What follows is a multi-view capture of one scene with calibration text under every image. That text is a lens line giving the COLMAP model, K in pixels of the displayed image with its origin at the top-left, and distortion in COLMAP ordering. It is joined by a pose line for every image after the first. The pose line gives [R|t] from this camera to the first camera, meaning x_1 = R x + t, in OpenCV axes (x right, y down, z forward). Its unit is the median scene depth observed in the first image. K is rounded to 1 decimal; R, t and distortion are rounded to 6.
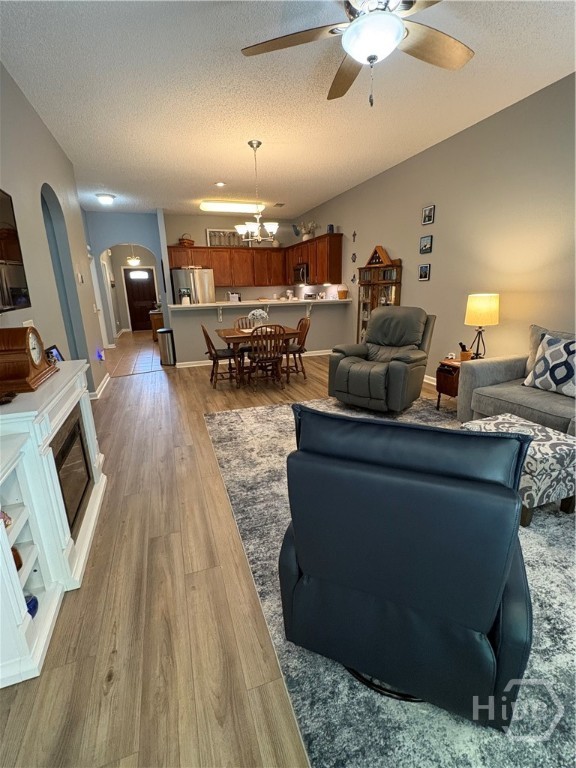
lens RADIAL K [[353.4, 0, 286.7], [0, 353.4, 379.1], [0, 0, 1]] dist [0.001389, 0.001575]
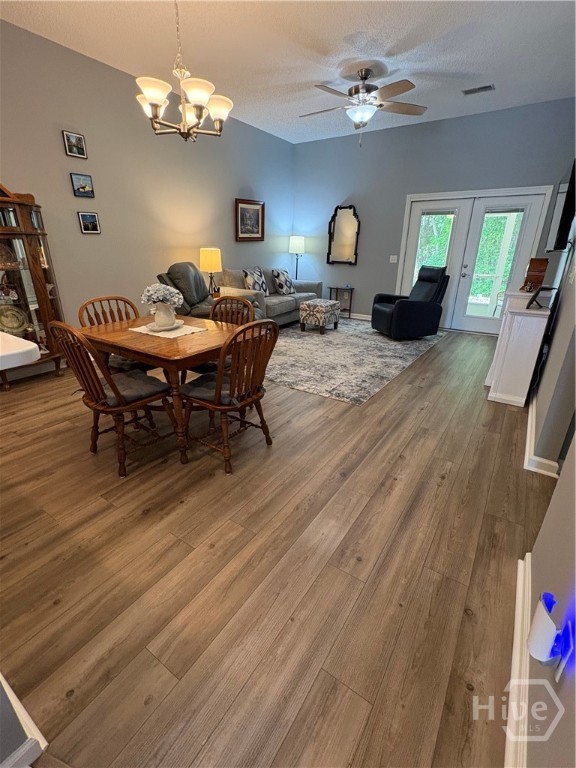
lens RADIAL K [[353.4, 0, 283.2], [0, 353.4, 384.8], [0, 0, 1]] dist [0.001389, 0.001575]
pose [[-0.596991, -0.276330, 0.753156, -0.801028], [0.211465, 0.851403, 0.479995, -0.394560], [-0.773877, 0.445818, -0.449846, 1.655086]]
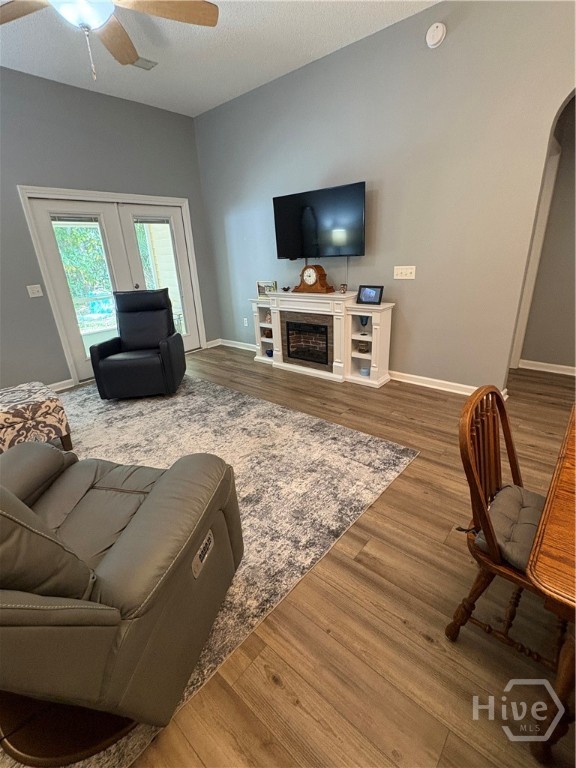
lens RADIAL K [[353.4, 0, 291.4], [0, 353.4, 380.7], [0, 0, 1]] dist [0.001389, 0.001575]
pose [[-0.861001, 0.239012, -0.448944, 0.240298], [-0.064565, 0.824194, 0.562614, -0.391805], [0.504489, 0.513397, -0.694200, 1.425766]]
